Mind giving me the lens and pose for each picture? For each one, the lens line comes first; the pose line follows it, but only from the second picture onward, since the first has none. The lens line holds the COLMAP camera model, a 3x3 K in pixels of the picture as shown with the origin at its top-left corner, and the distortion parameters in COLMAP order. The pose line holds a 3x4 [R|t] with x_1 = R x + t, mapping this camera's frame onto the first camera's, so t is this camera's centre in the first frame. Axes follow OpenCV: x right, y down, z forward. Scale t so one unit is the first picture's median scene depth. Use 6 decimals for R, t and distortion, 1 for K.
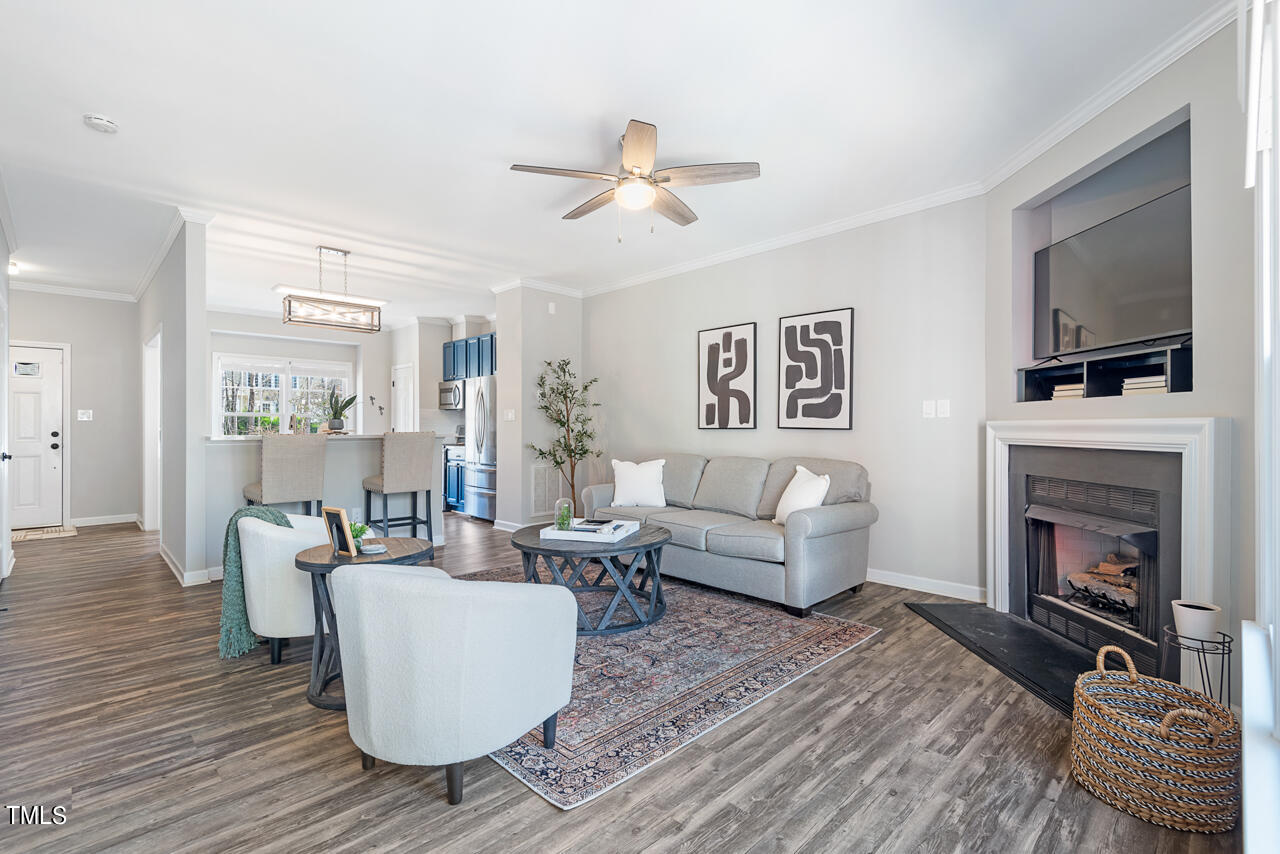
lens RADIAL K [[578.5, 0, 640.0], [0, 578.5, 427.0], [0, 0, 1]] dist [0.039014, -0.030103]
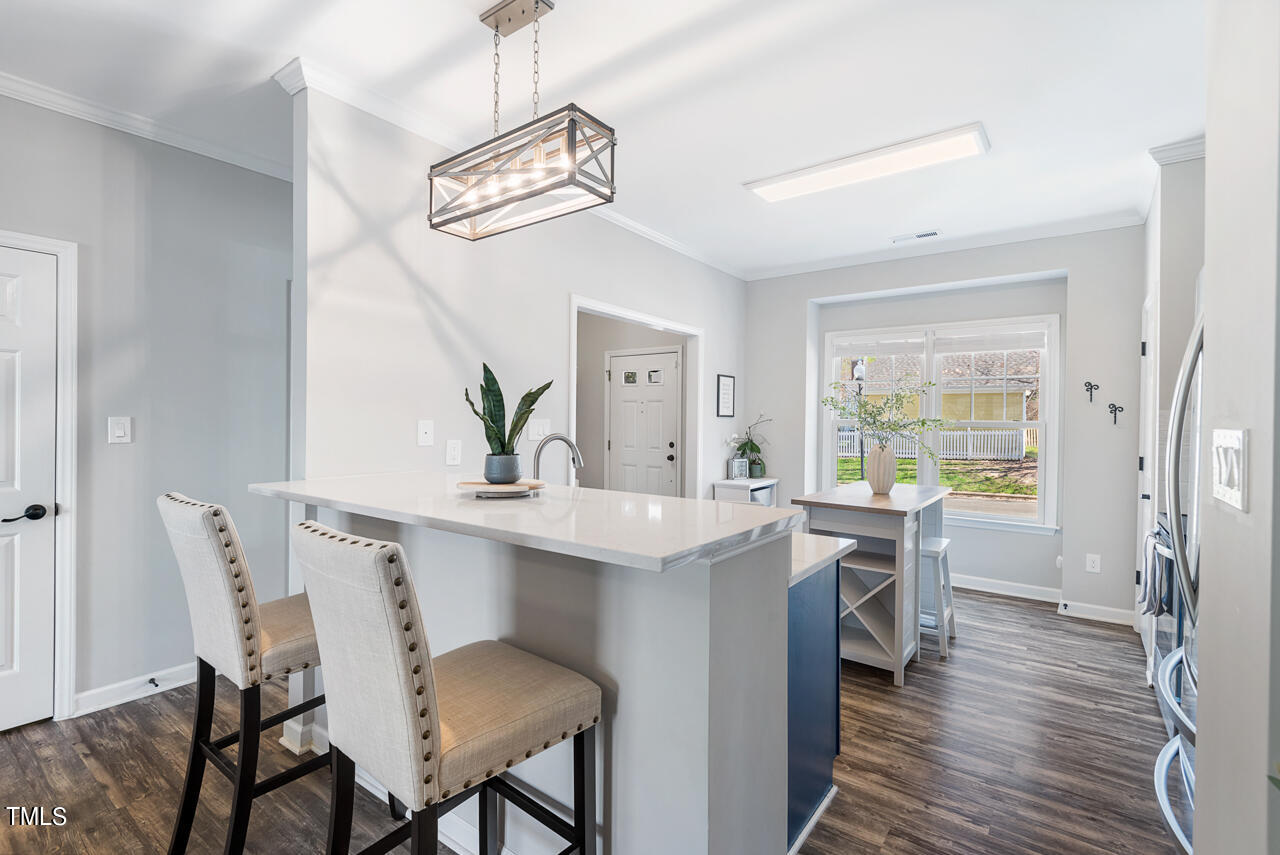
lens RADIAL K [[577.6, 0, 646.3], [0, 577.6, 421.2], [0, 0, 1]] dist [0.042780, -0.030458]
pose [[0.164205, 0.005669, -0.986410, -0.123805], [-0.010619, 0.999936, 0.003979, -0.035973], [0.986369, 0.009821, 0.164255, 1.015265]]
